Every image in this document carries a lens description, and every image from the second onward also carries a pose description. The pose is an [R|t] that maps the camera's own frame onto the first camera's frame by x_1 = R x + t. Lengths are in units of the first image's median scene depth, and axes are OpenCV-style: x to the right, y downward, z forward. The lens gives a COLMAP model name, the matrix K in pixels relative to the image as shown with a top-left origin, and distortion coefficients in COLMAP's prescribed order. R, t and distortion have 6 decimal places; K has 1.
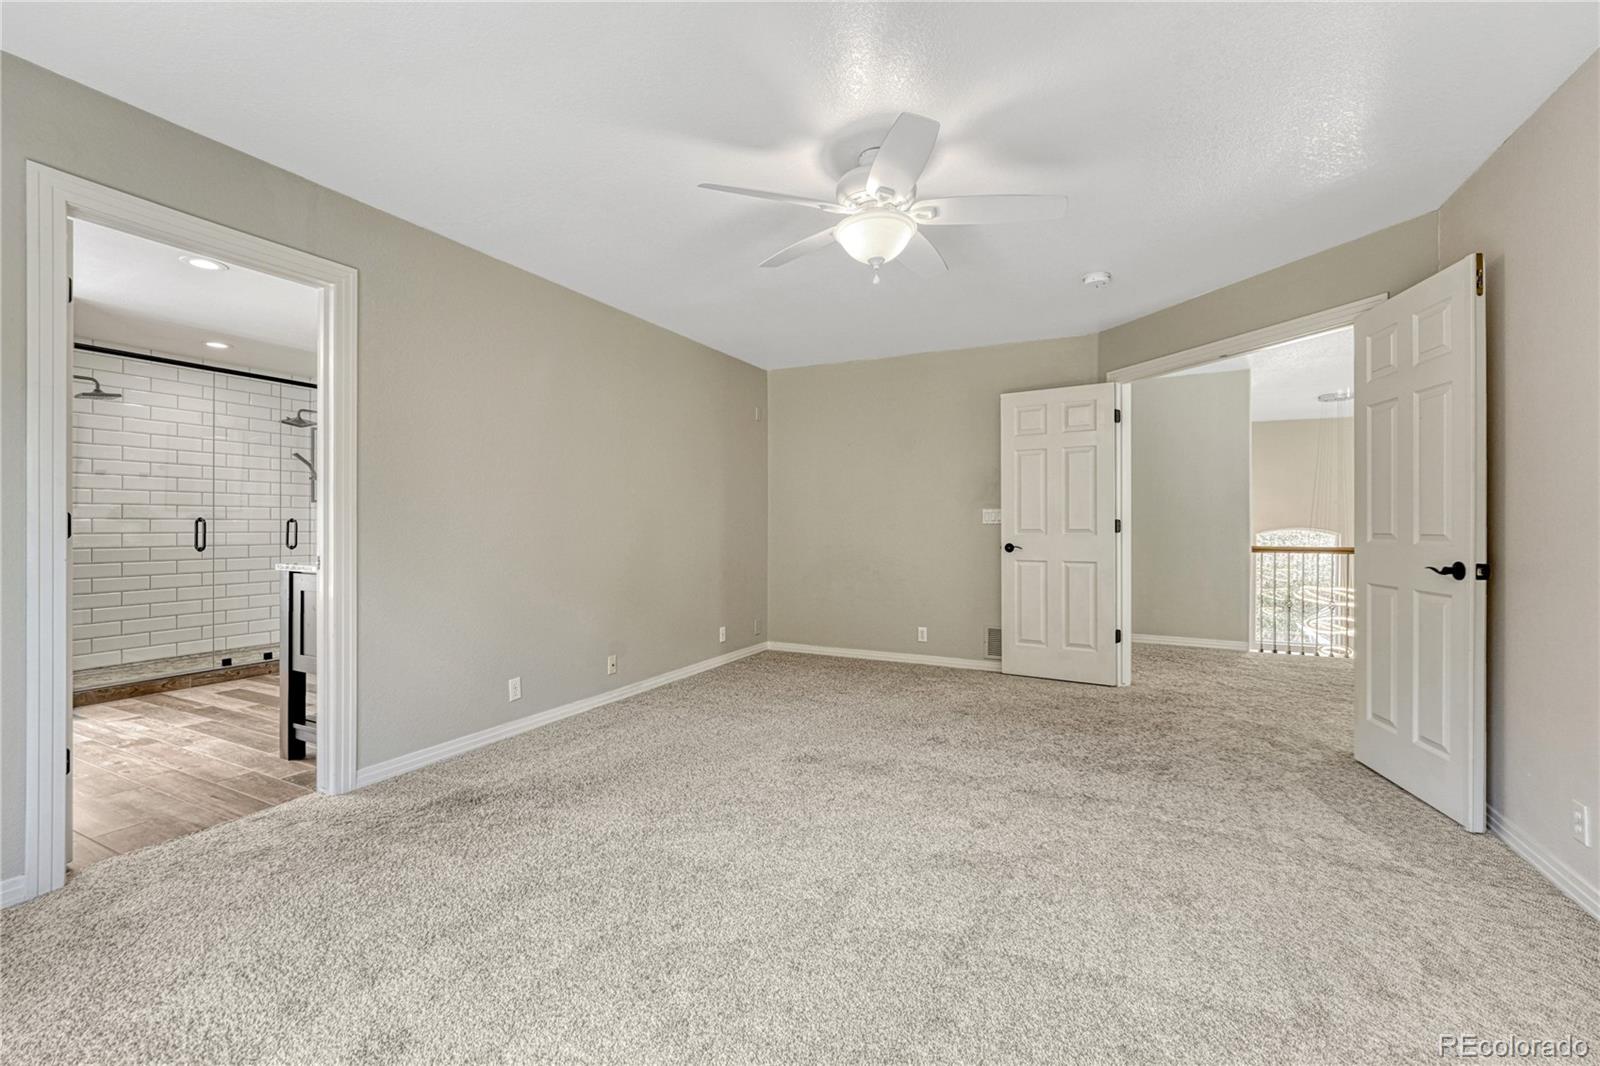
lens RADIAL K [[691.9, 0, 798.4], [0, 691.9, 536.0], [0, 0, 1]] dist [-0.015844, 0.004615]
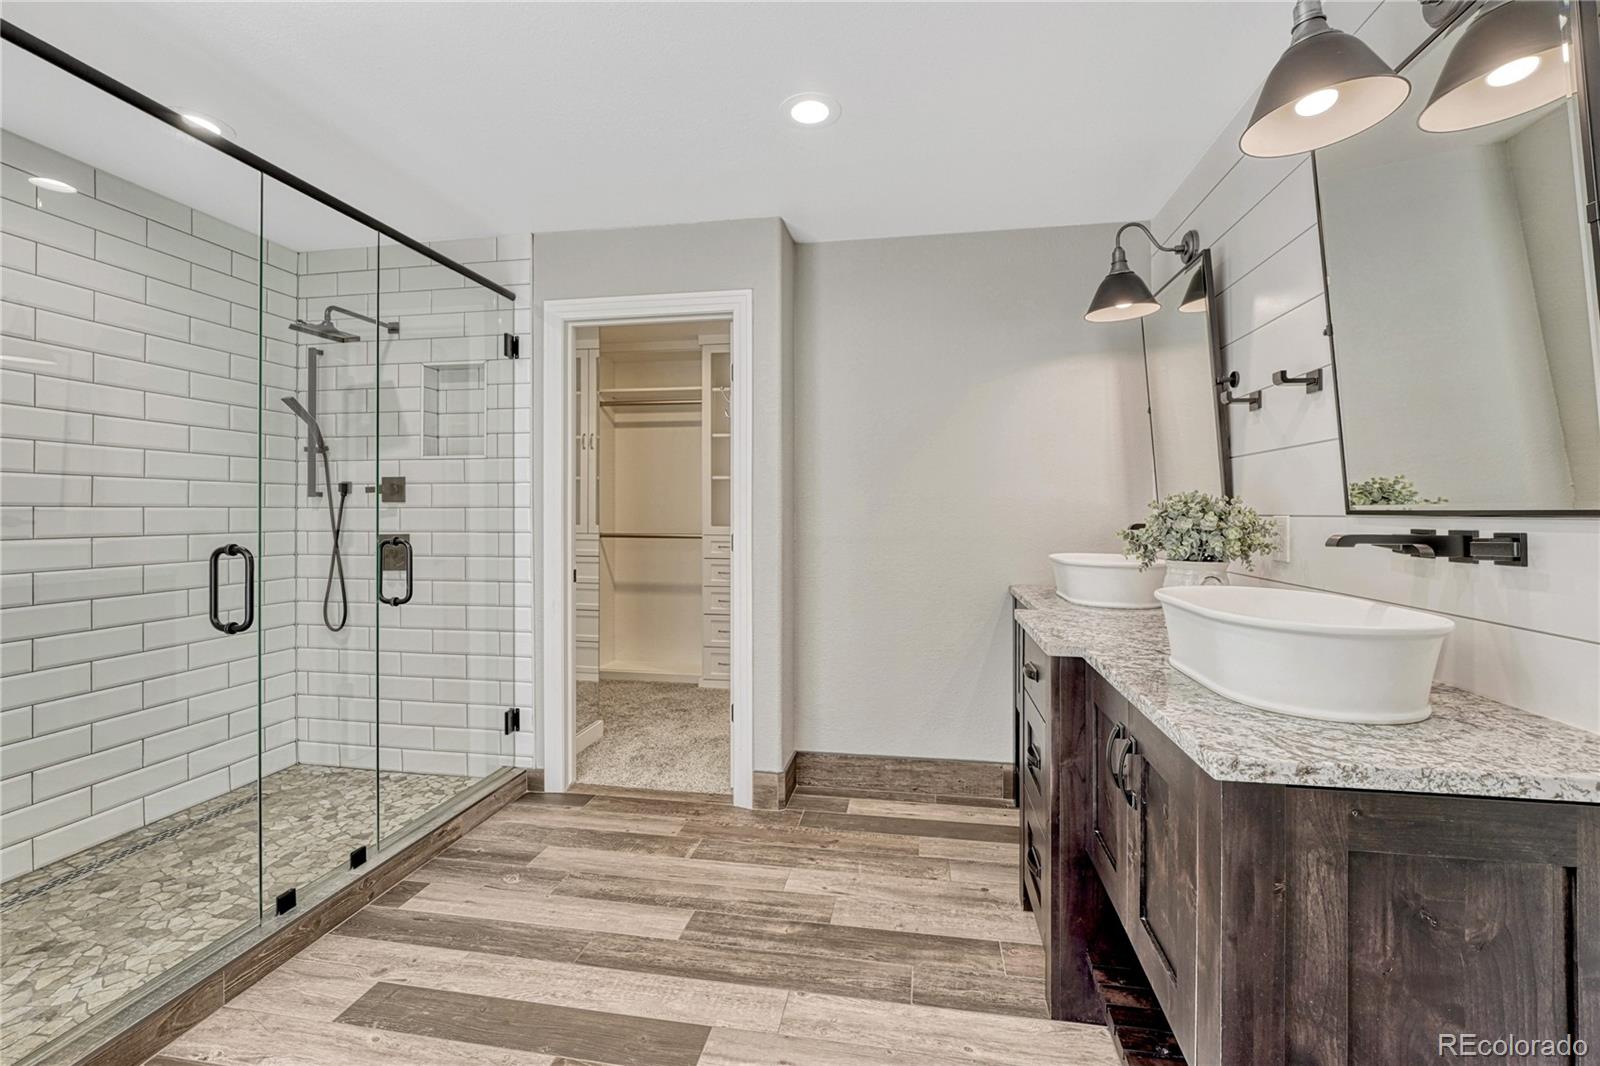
lens RADIAL K [[691.9, 0, 800.2], [0, 691.9, 506.2], [0, 0, 1]] dist [-0.015844, 0.004615]
pose [[0.953018, -0.001682, 0.302909, -0.682833], [0.005309, 0.999924, -0.011151, -0.042306], [-0.302867, 0.012235, 0.952954, 0.536262]]
